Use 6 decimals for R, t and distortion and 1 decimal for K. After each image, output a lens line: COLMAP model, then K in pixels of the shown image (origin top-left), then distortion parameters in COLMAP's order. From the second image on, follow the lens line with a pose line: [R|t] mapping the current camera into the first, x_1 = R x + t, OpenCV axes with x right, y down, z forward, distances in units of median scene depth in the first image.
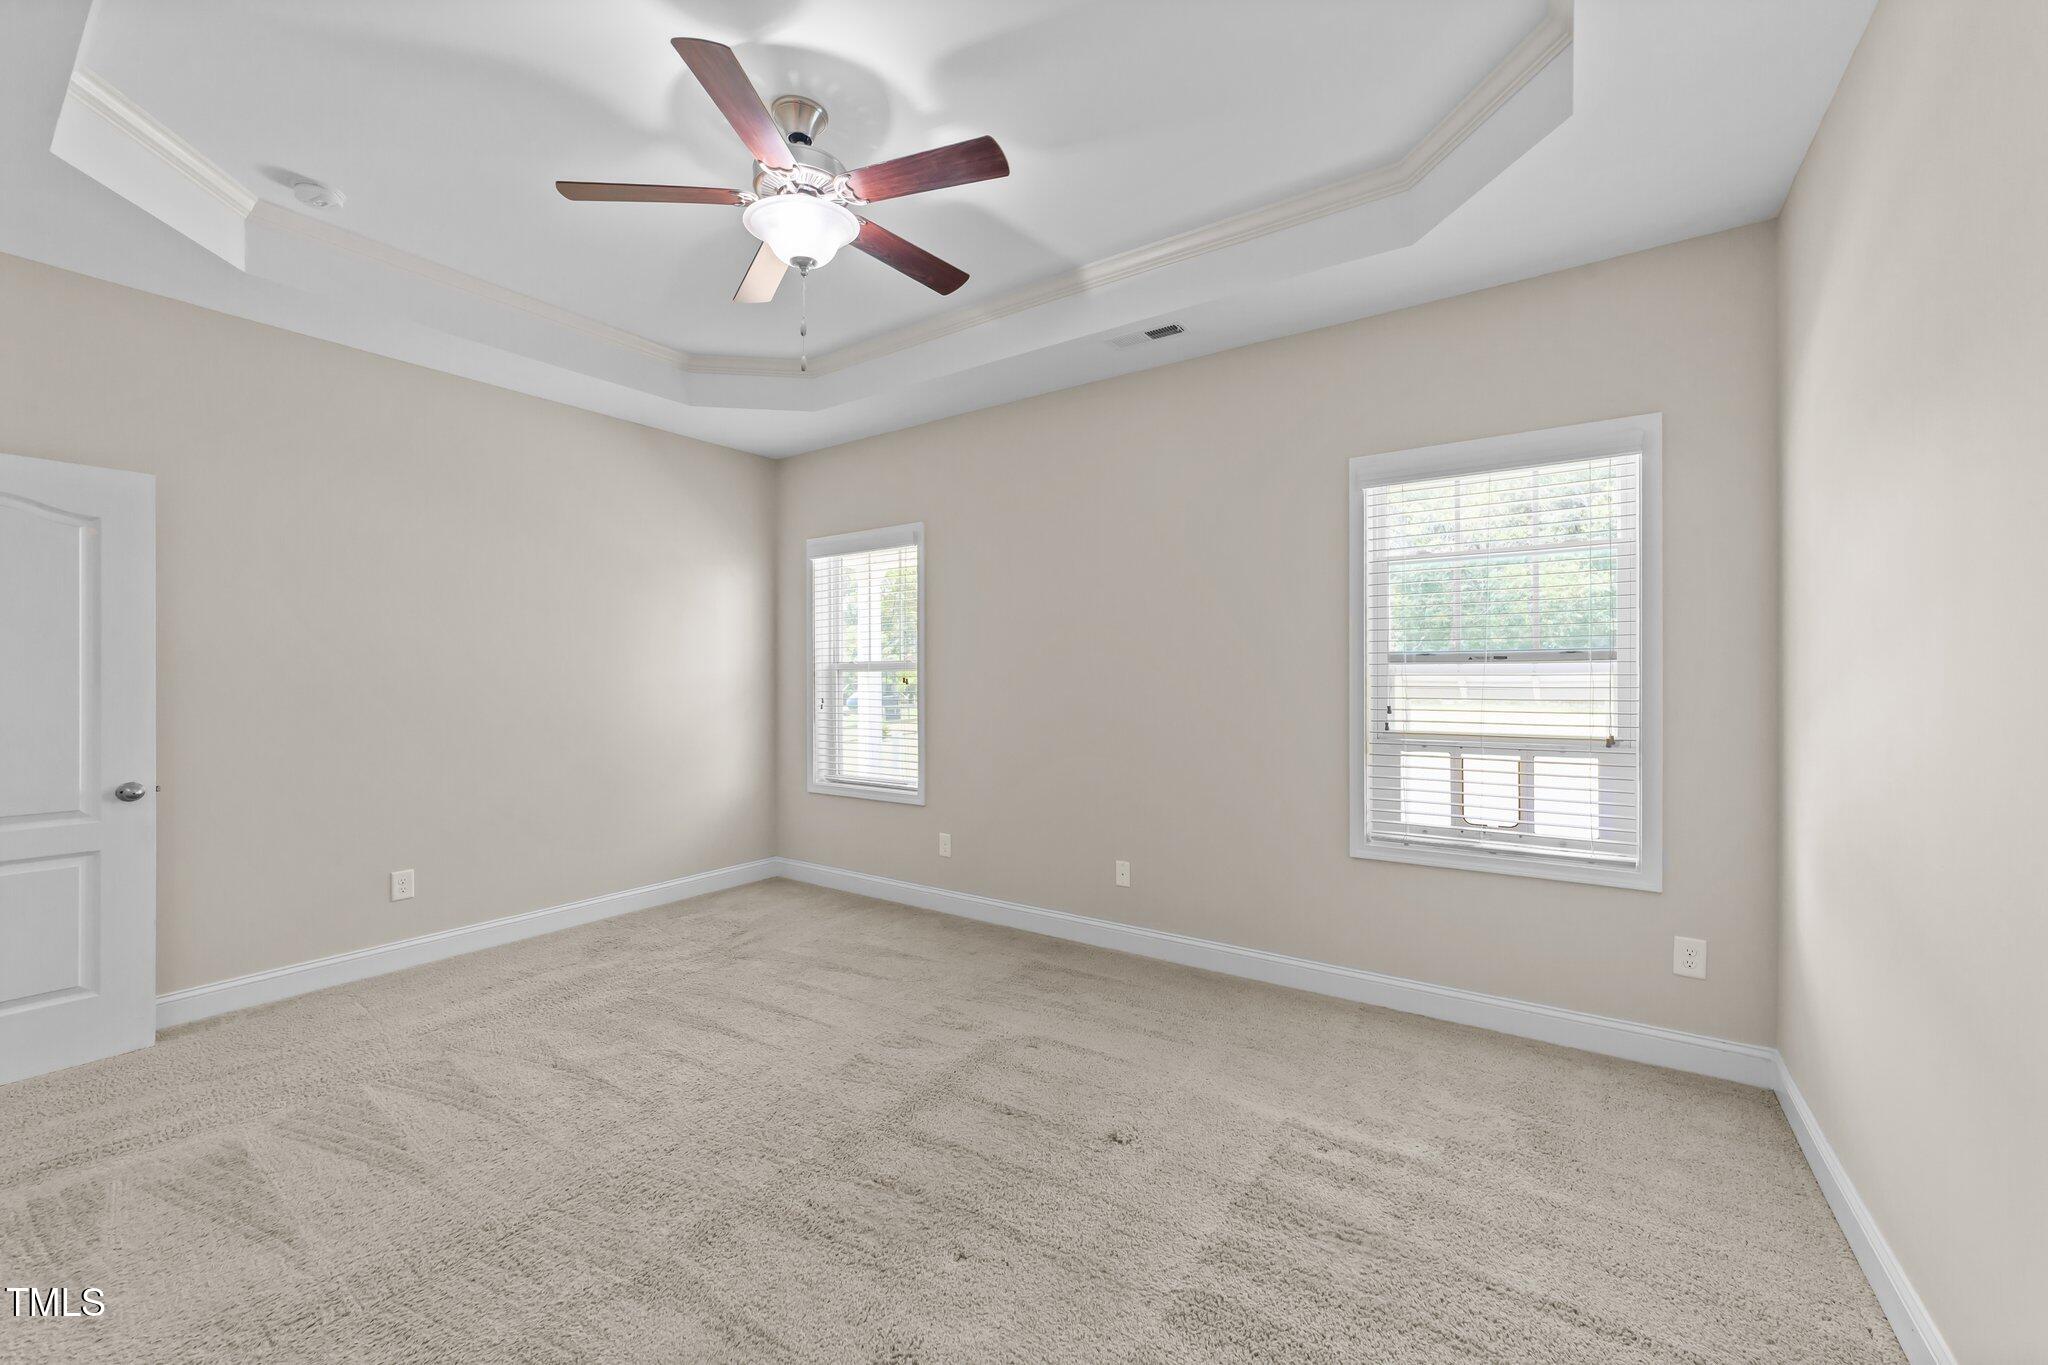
lens RADIAL K [[797.6, 0, 1031.6], [0, 797.6, 678.7], [0, 0, 1]] dist [-0.016075, 0.006802]
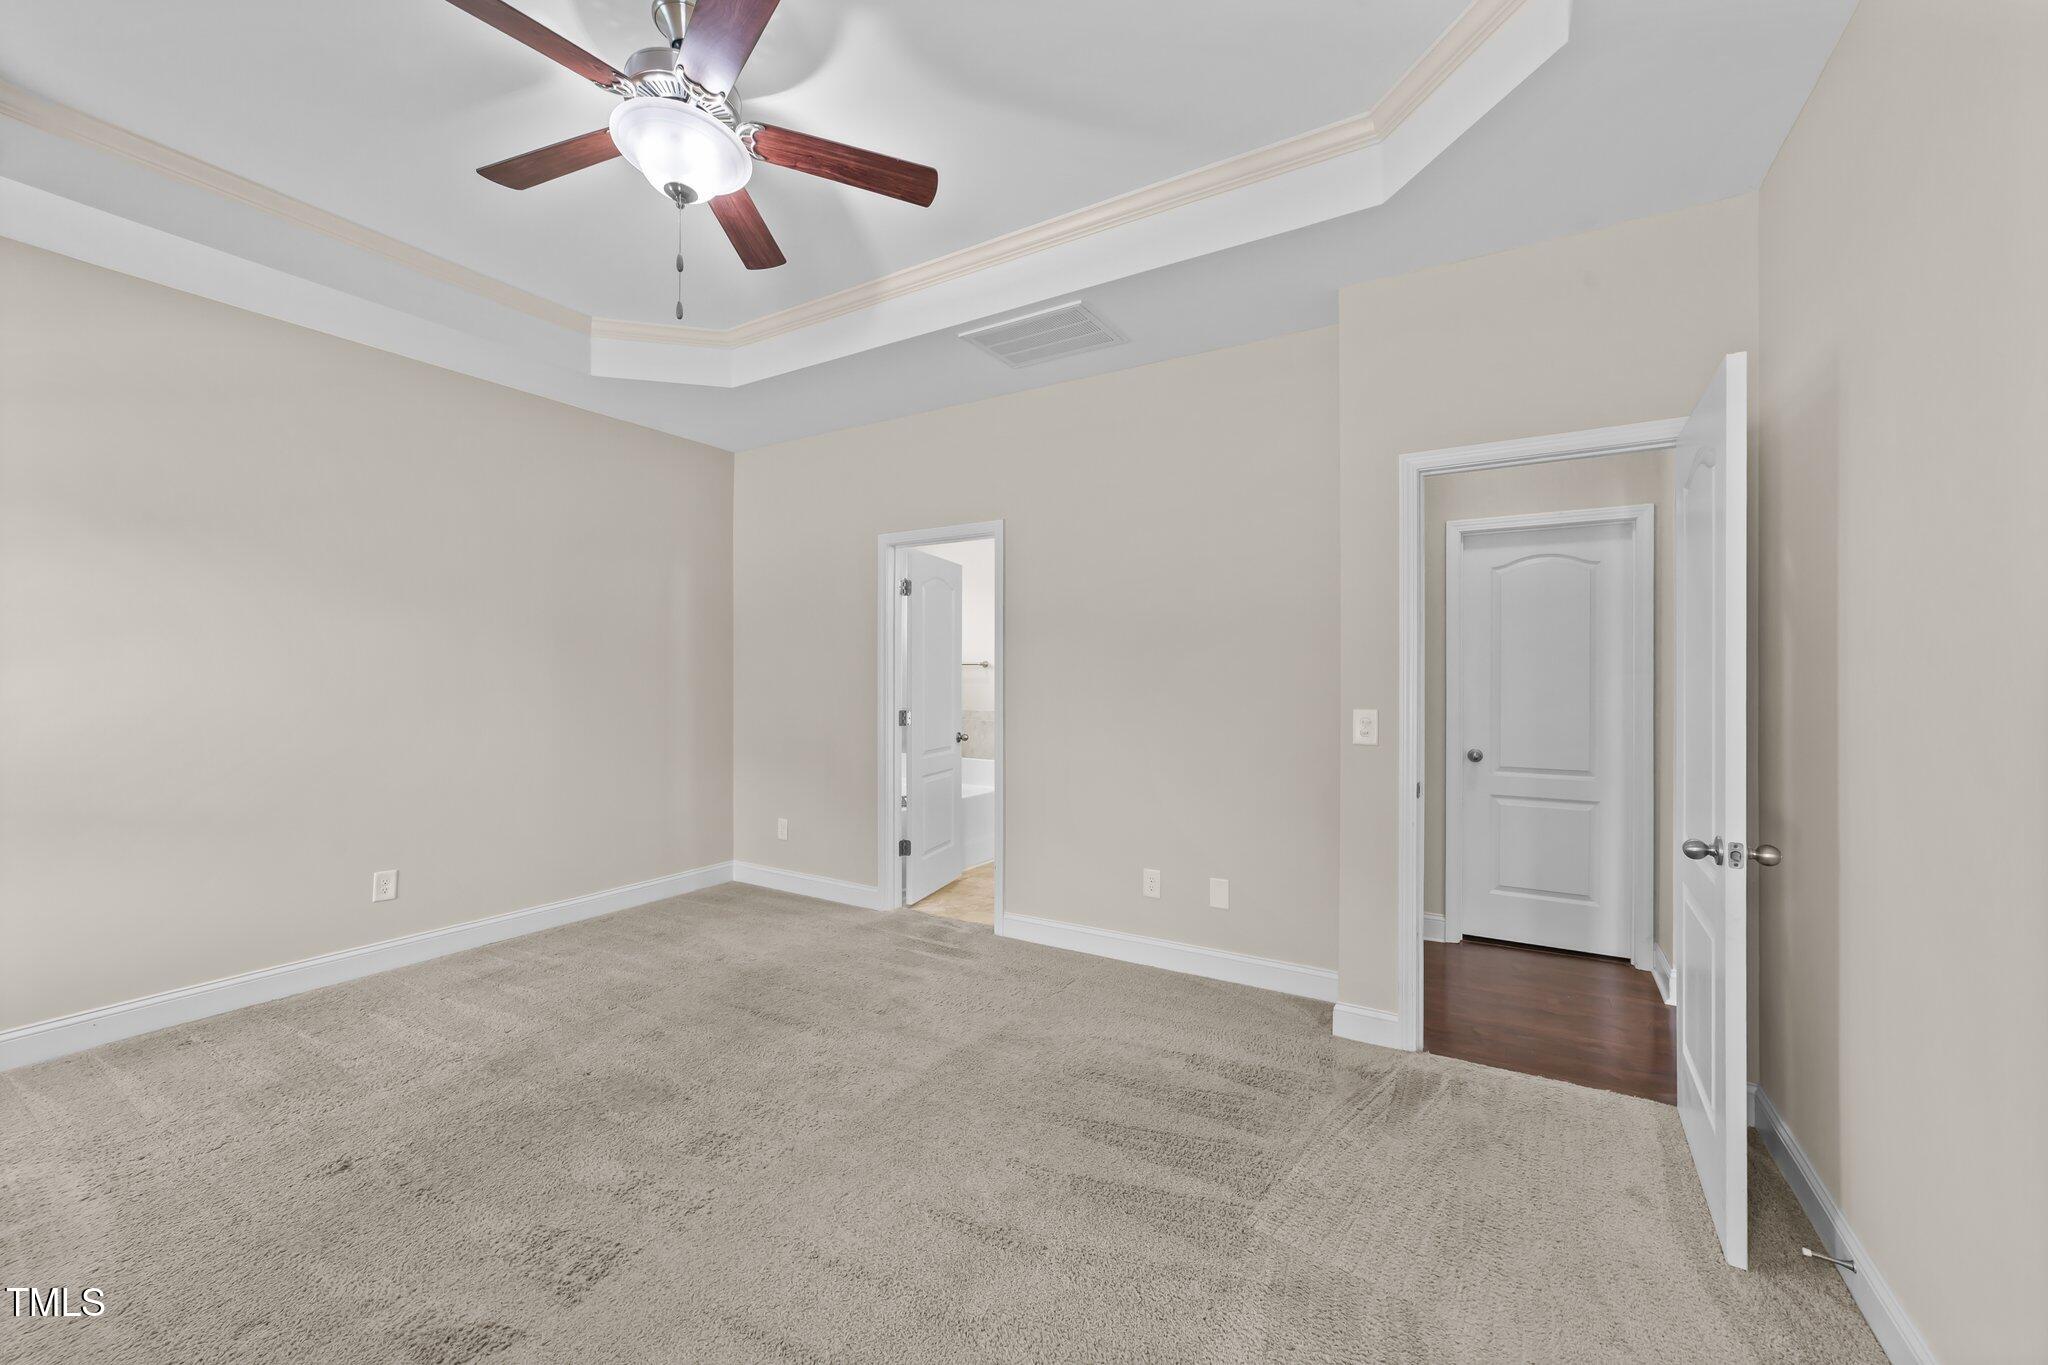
lens RADIAL K [[797.6, 0, 1031.6], [0, 797.6, 678.7], [0, 0, 1]] dist [-0.016075, 0.006802]
pose [[-0.997831, -0.000117, -0.065834, -0.536997], [-0.000266, 0.999997, 0.002258, 0.001392], [0.065833, 0.002271, -0.997828, 1.657281]]
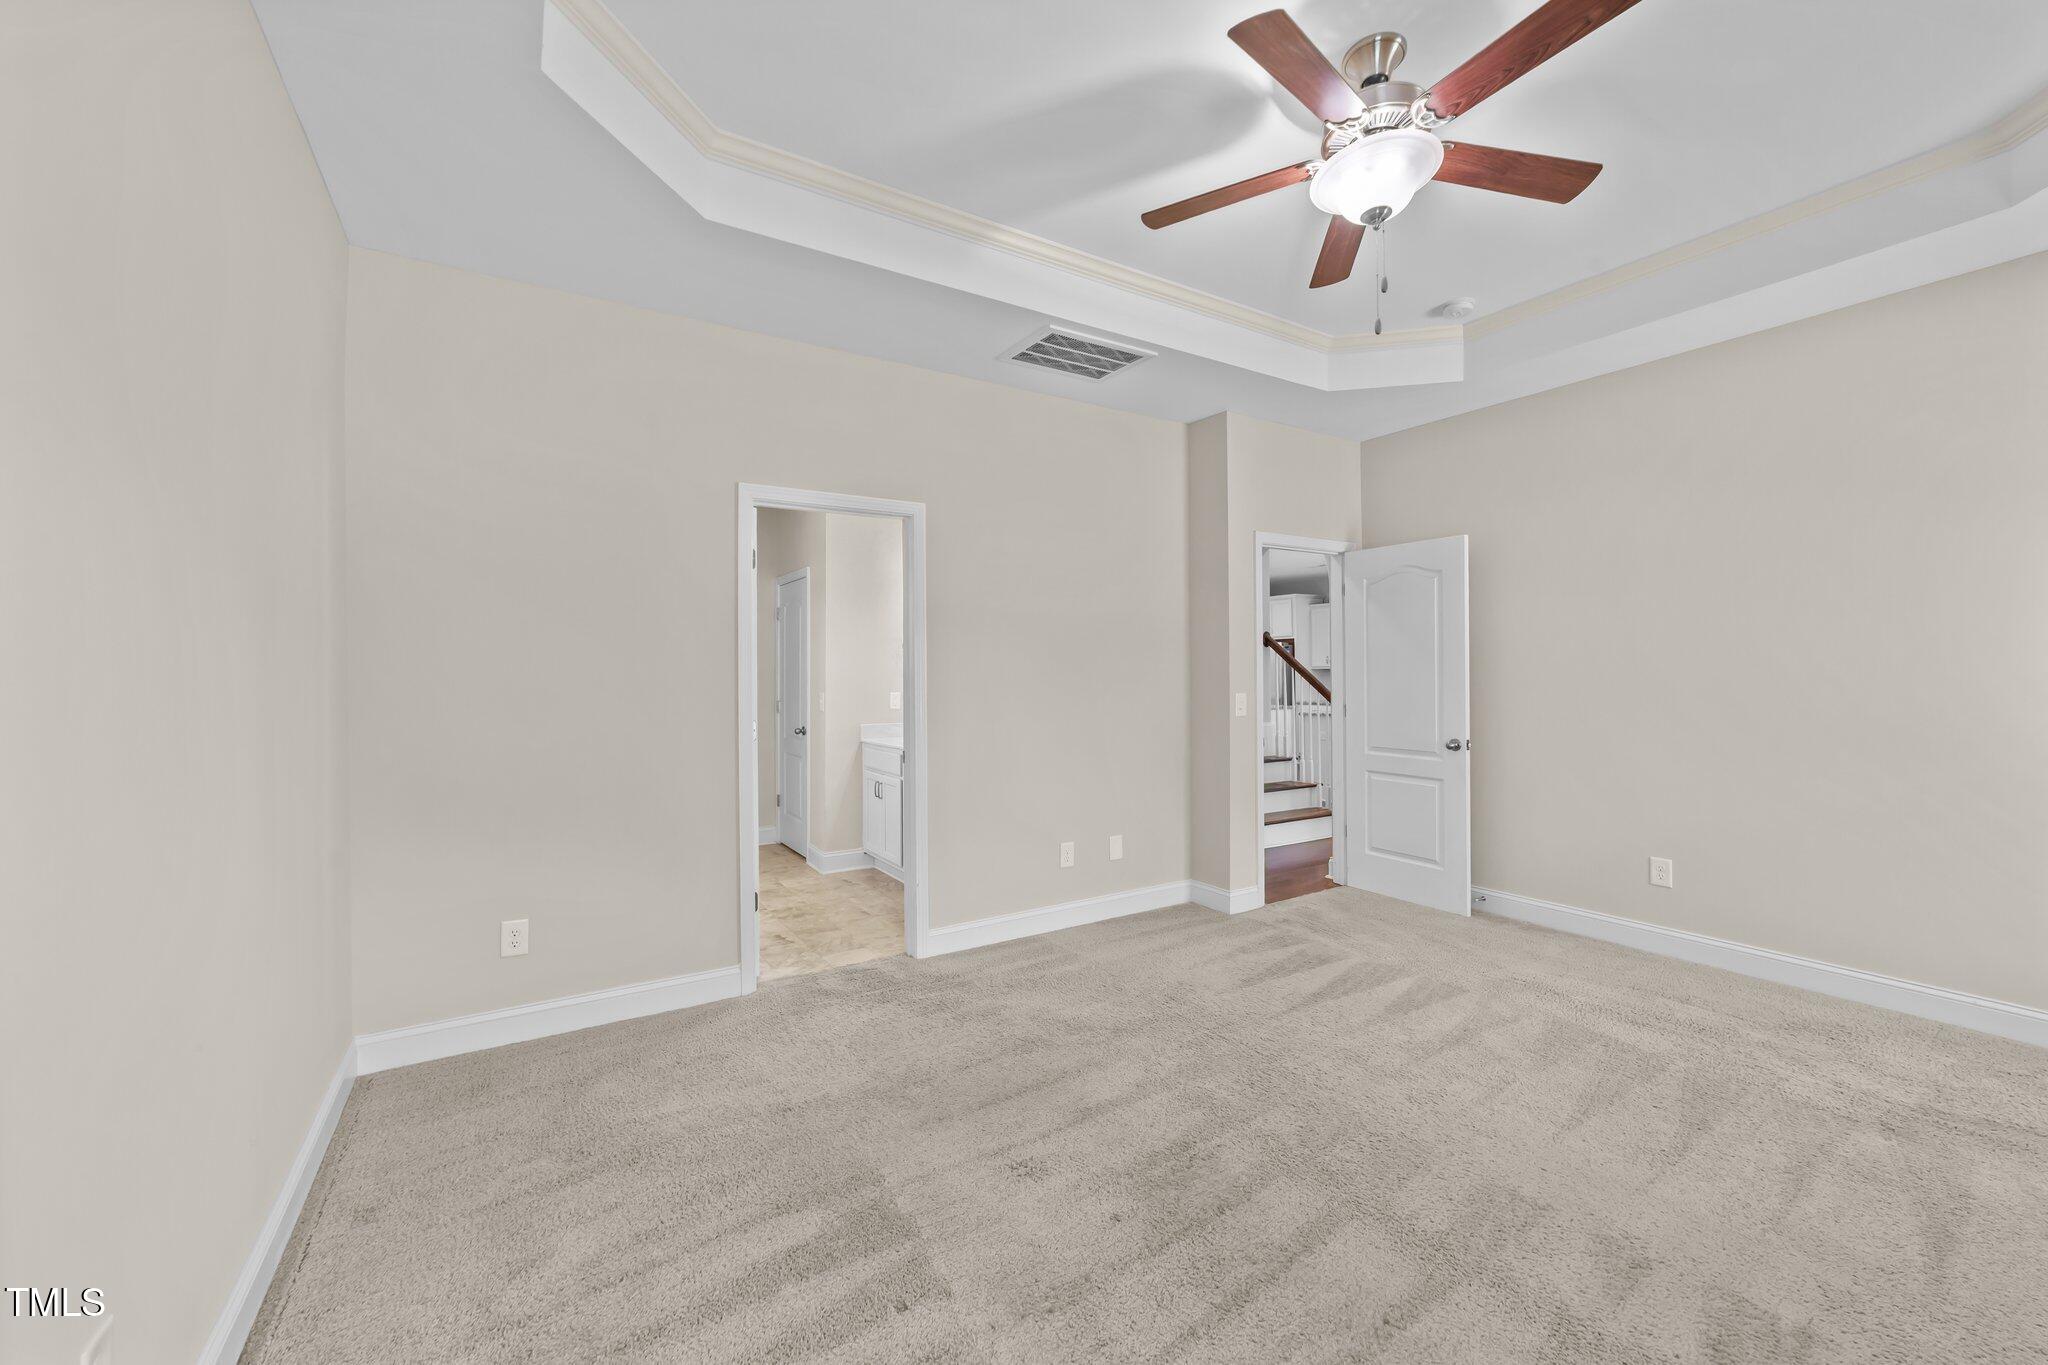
lens RADIAL K [[797.6, 0, 1031.6], [0, 797.6, 678.7], [0, 0, 1]] dist [-0.016075, 0.006802]
pose [[-0.387160, 0.011623, -0.921939, 0.614056], [0.006495, 0.999930, 0.009878, -0.005985], [0.921990, -0.002164, -0.387209, 0.862431]]
